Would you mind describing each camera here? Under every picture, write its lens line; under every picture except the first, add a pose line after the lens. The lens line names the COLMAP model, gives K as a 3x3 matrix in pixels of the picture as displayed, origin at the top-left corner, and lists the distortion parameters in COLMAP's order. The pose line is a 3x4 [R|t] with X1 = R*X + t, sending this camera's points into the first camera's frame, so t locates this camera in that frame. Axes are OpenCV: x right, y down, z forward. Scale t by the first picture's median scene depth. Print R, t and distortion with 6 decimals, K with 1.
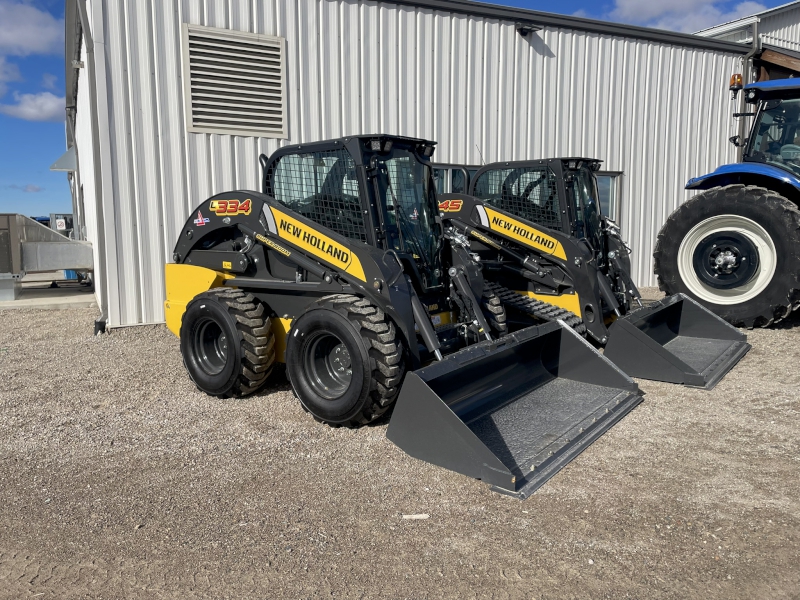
lens RADIAL K [[600.1, 0, 400.9], [0, 600.1, 326.9], [0, 0, 1]] dist [-0.042002, -0.001594]
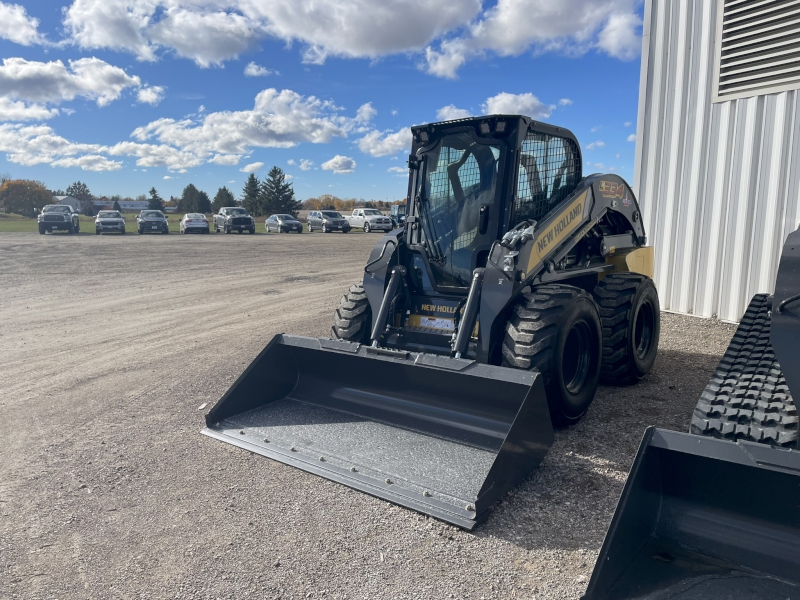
lens RADIAL K [[604.2, 0, 389.3], [0, 604.2, 299.8], [0, 0, 1]] dist [0.103964, -0.121755]
pose [[-0.050236, 0.152289, -0.987058, 0.612650], [-0.146073, 0.976558, 0.158103, -0.114067], [0.987998, 0.152125, -0.026813, 0.581525]]
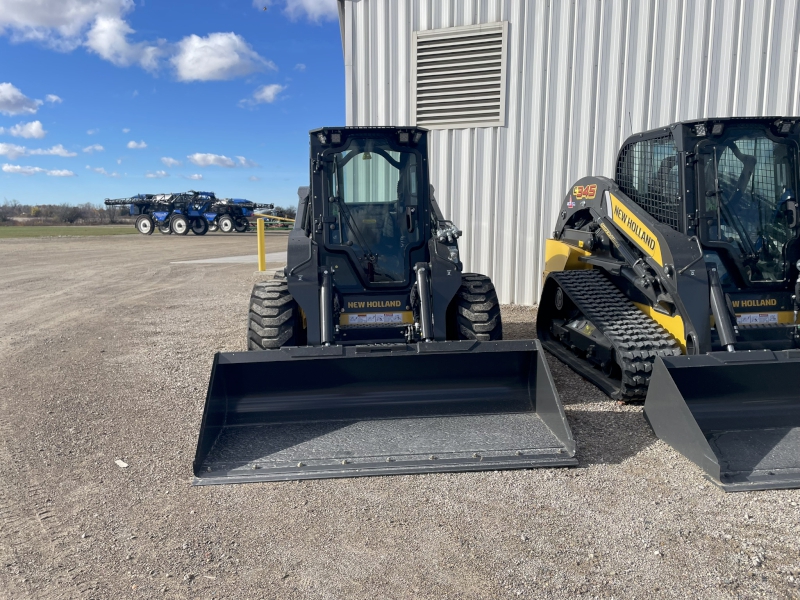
lens RADIAL K [[604.2, 0, 389.3], [0, 604.2, 299.8], [0, 0, 1]] dist [0.103964, -0.121755]
pose [[0.656434, 0.108902, -0.746482, 0.500326], [-0.118363, 0.992138, 0.040656, -0.050579], [0.745040, 0.061668, 0.664163, 0.214869]]
